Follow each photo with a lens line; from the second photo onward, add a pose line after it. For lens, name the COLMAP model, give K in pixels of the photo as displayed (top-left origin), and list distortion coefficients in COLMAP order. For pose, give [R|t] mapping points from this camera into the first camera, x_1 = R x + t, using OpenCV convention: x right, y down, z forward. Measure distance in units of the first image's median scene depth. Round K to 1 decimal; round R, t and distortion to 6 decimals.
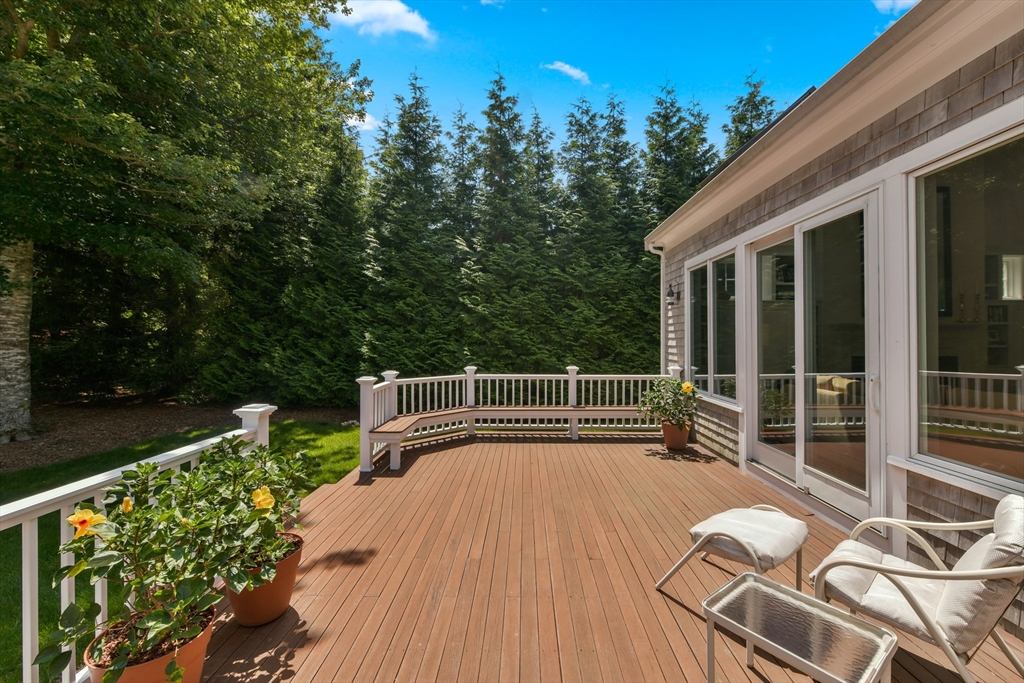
lens RADIAL K [[411.8, 0, 512.0], [0, 411.8, 341.5], [0, 0, 1]] dist [-0.000899, -0.000075]
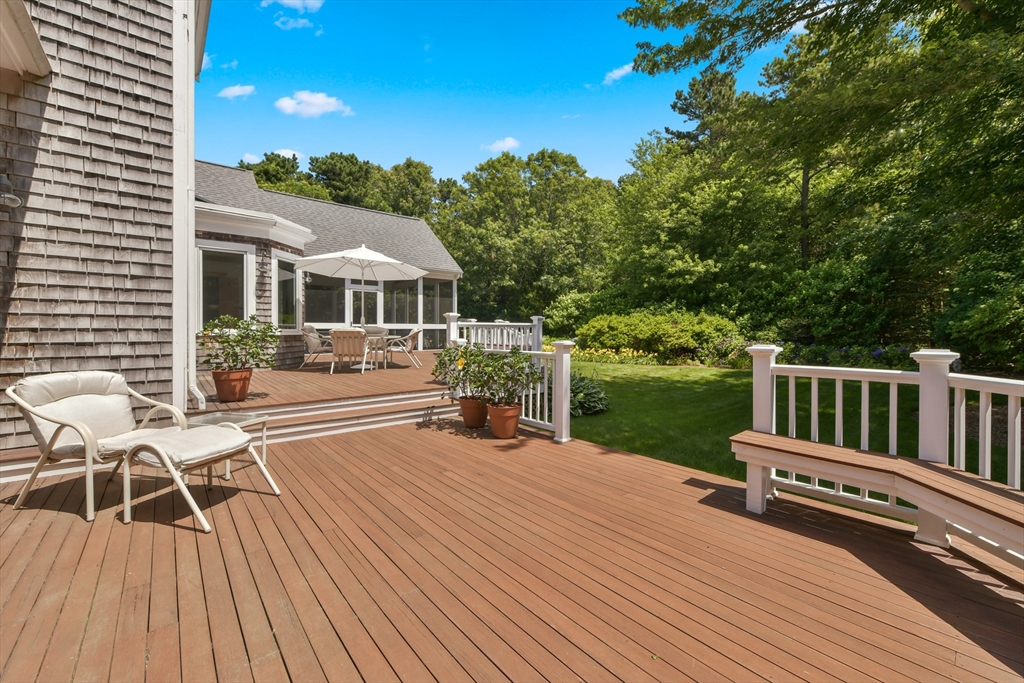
lens RADIAL K [[411.8, 0, 512.0], [0, 411.8, 341.5], [0, 0, 1]] dist [-0.000899, -0.000075]
pose [[-0.744420, 0.019037, -0.667440, 0.384236], [-0.007700, 0.999282, 0.037091, 0.073802], [0.667667, 0.032750, -0.743740, 1.392991]]
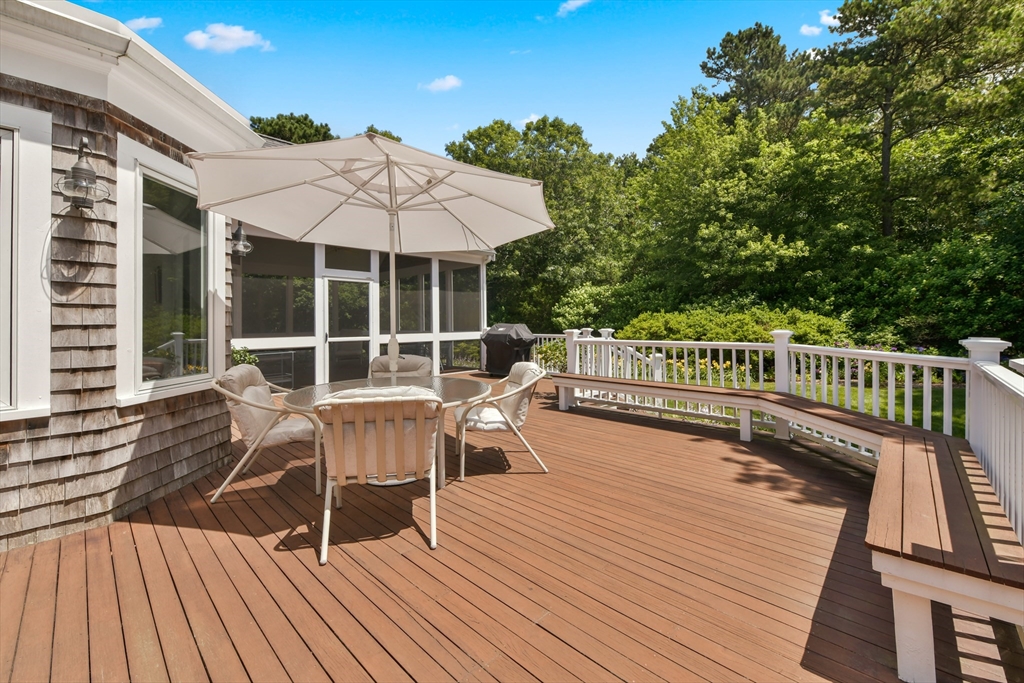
lens RADIAL K [[413.5, 0, 514.1], [0, 413.5, 323.2], [0, 0, 1]] dist [0.009326, -0.000207]
pose [[-0.665956, 0.007390, -0.745954, 0.344113], [0.007074, 0.999969, 0.003591, 0.066351], [0.745957, -0.002886, -0.665987, 1.252846]]
